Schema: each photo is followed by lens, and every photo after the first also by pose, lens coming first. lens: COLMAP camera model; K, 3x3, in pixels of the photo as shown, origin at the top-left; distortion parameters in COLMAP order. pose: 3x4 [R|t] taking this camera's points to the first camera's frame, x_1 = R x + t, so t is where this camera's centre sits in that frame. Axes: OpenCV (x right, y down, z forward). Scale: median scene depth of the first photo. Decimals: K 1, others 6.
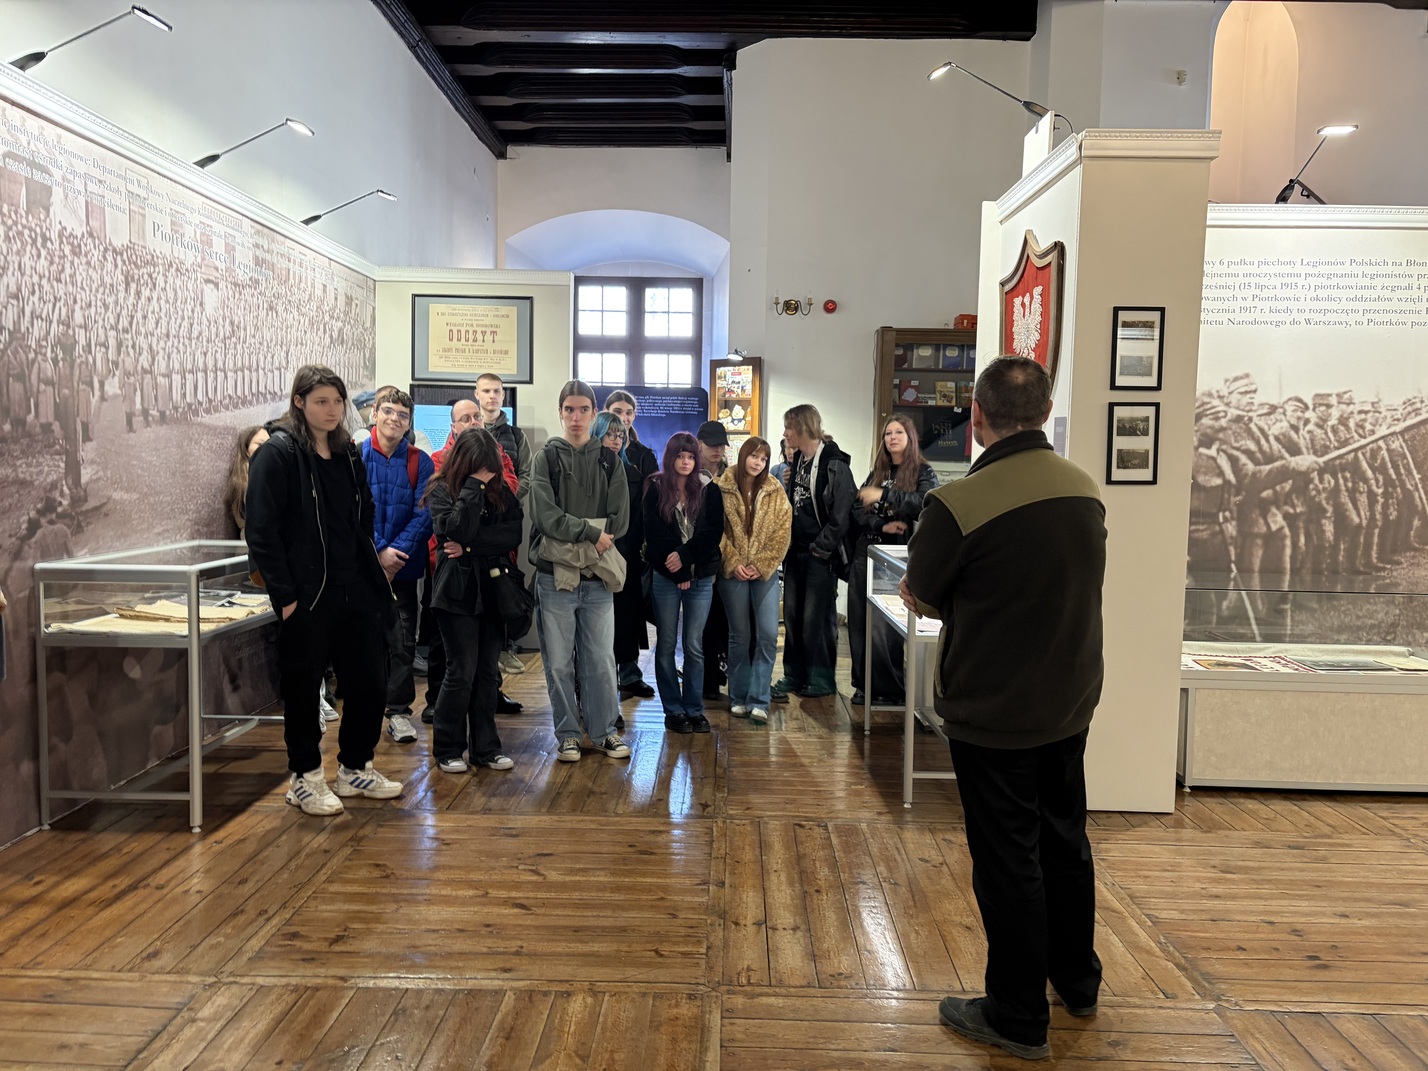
lens RADIAL K [[1066.2, 0, 722.2], [0, 1066.2, 541.2], [0, 0, 1]] dist [0.037819, -0.047021]
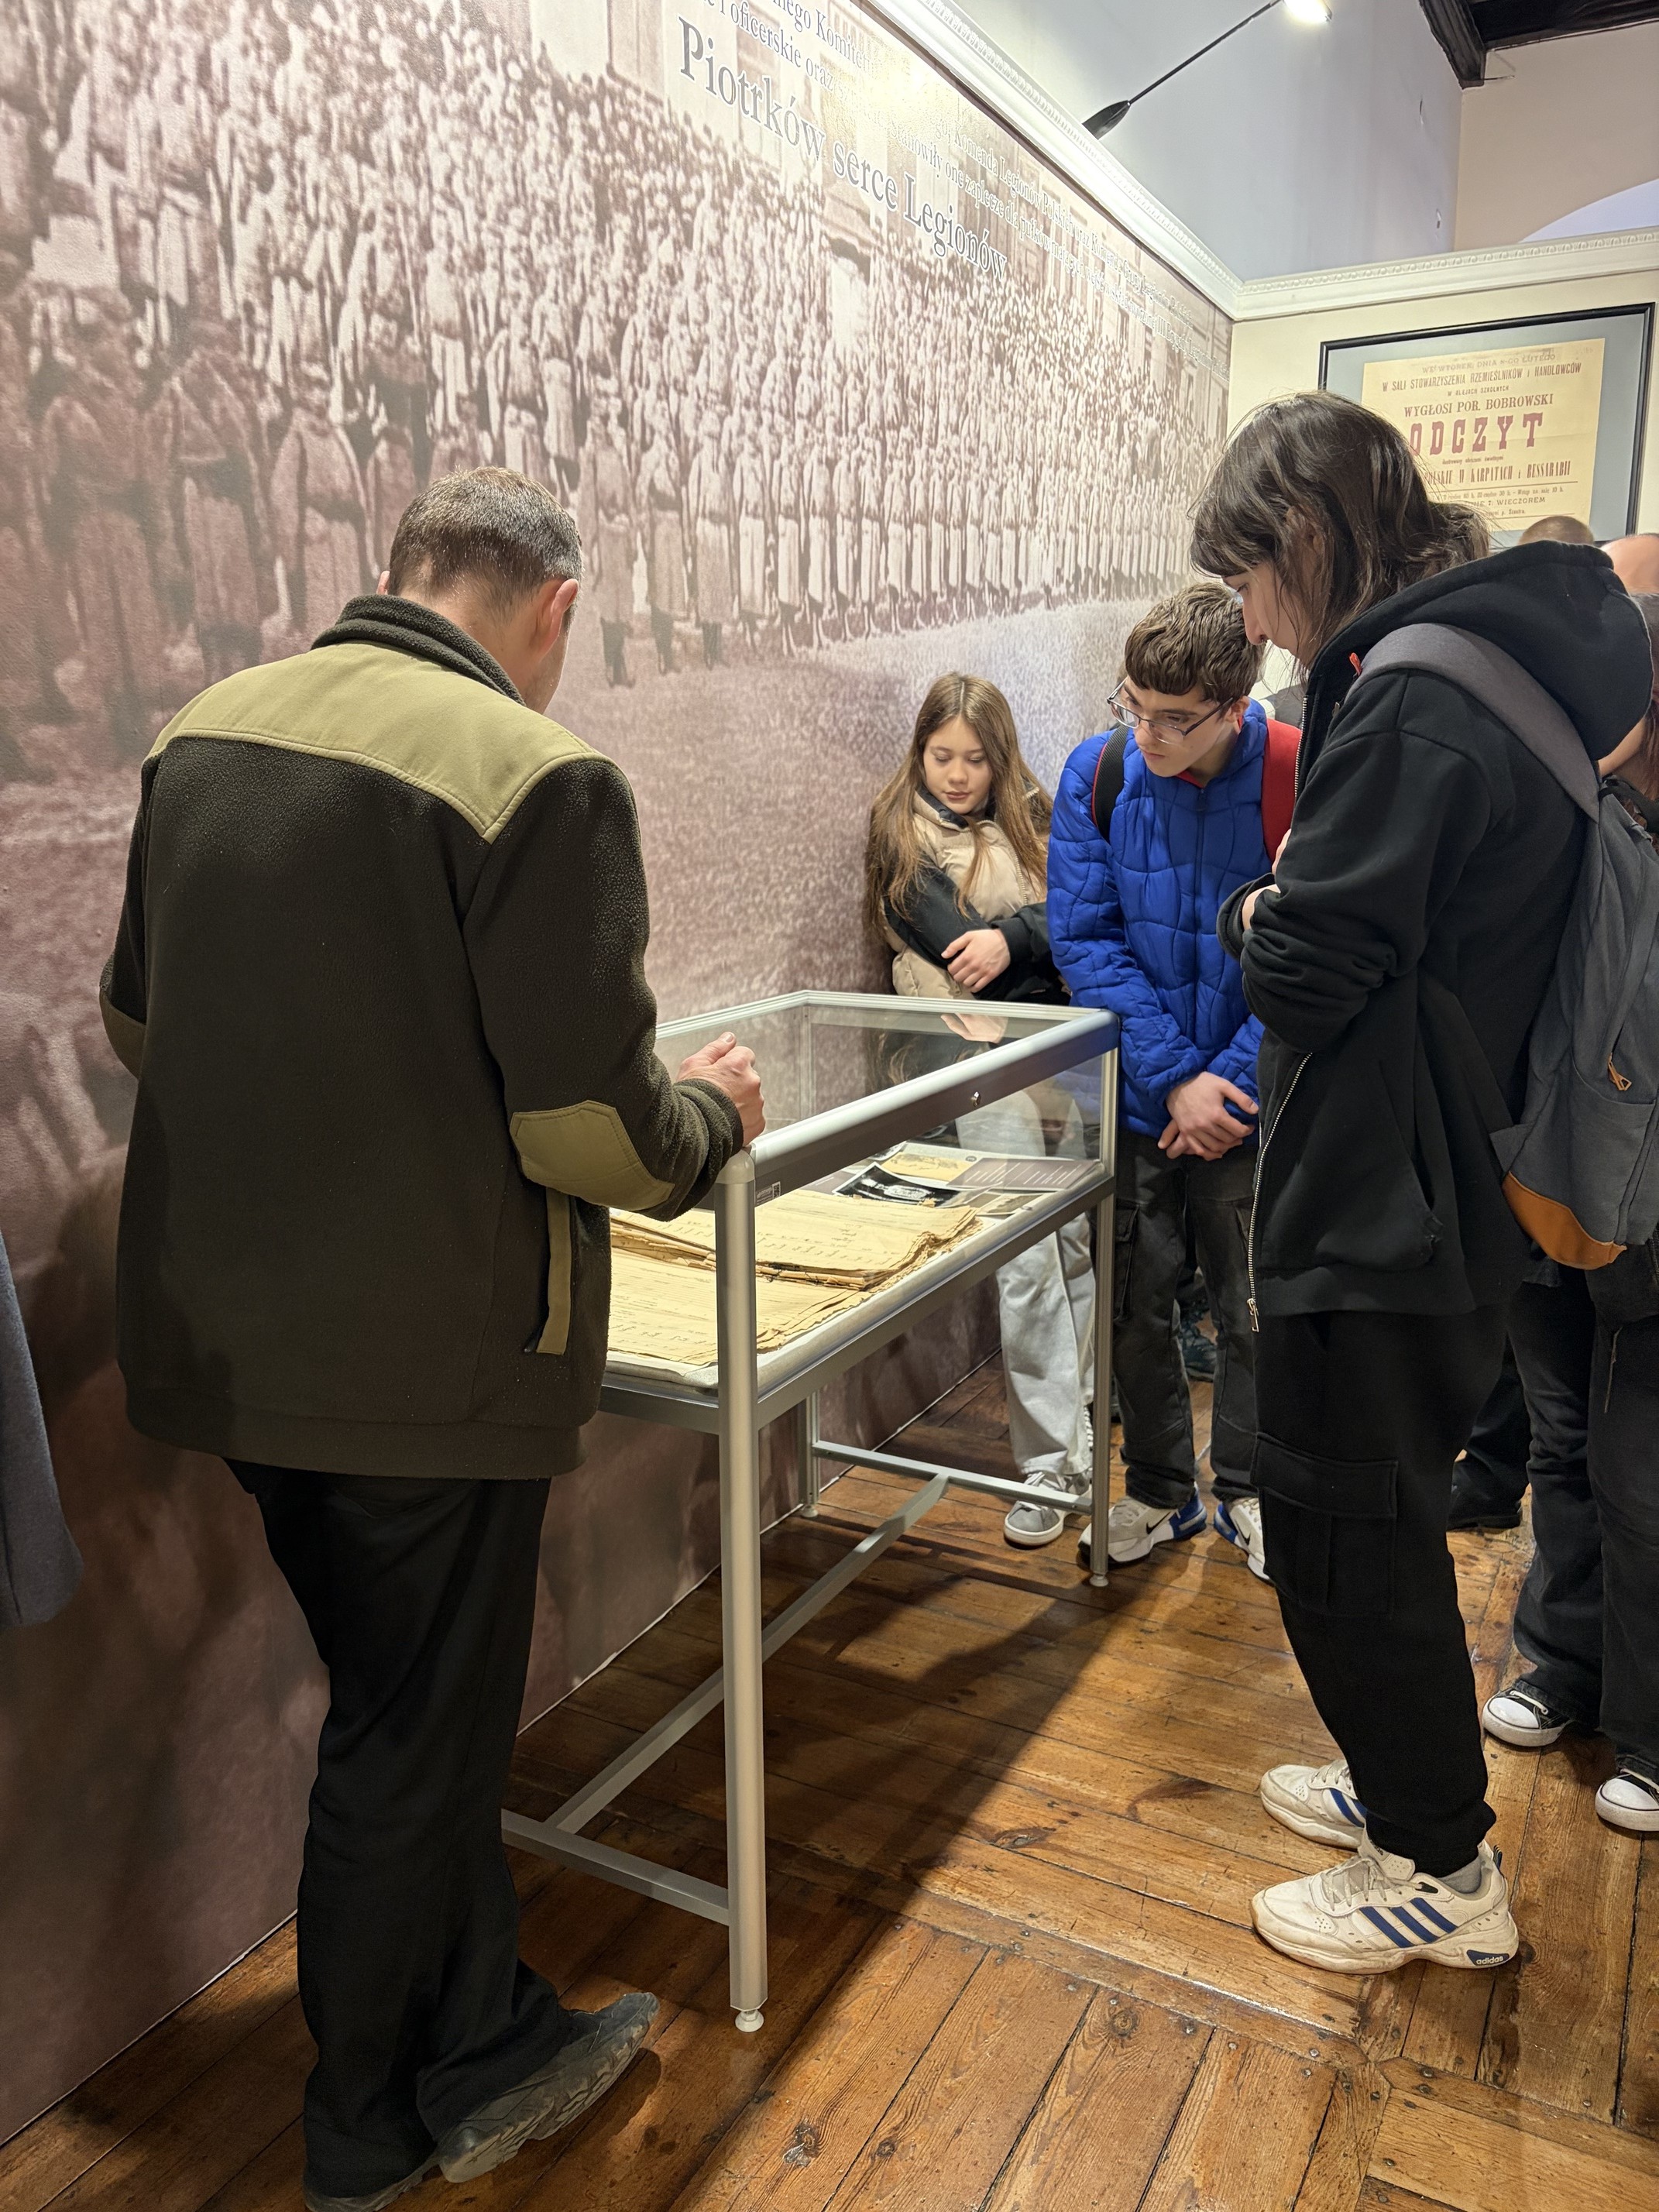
lens RADIAL K [[1651.6, 0, 835.5], [0, 1651.6, 1115.6], [0, 0, 1]] dist [0.037819, -0.047021]
pose [[0.887073, 0.067724, -0.456634, -0.237631], [-0.011514, 0.992118, 0.124774, -0.032185], [0.461485, -0.105426, 0.880861, 0.546906]]
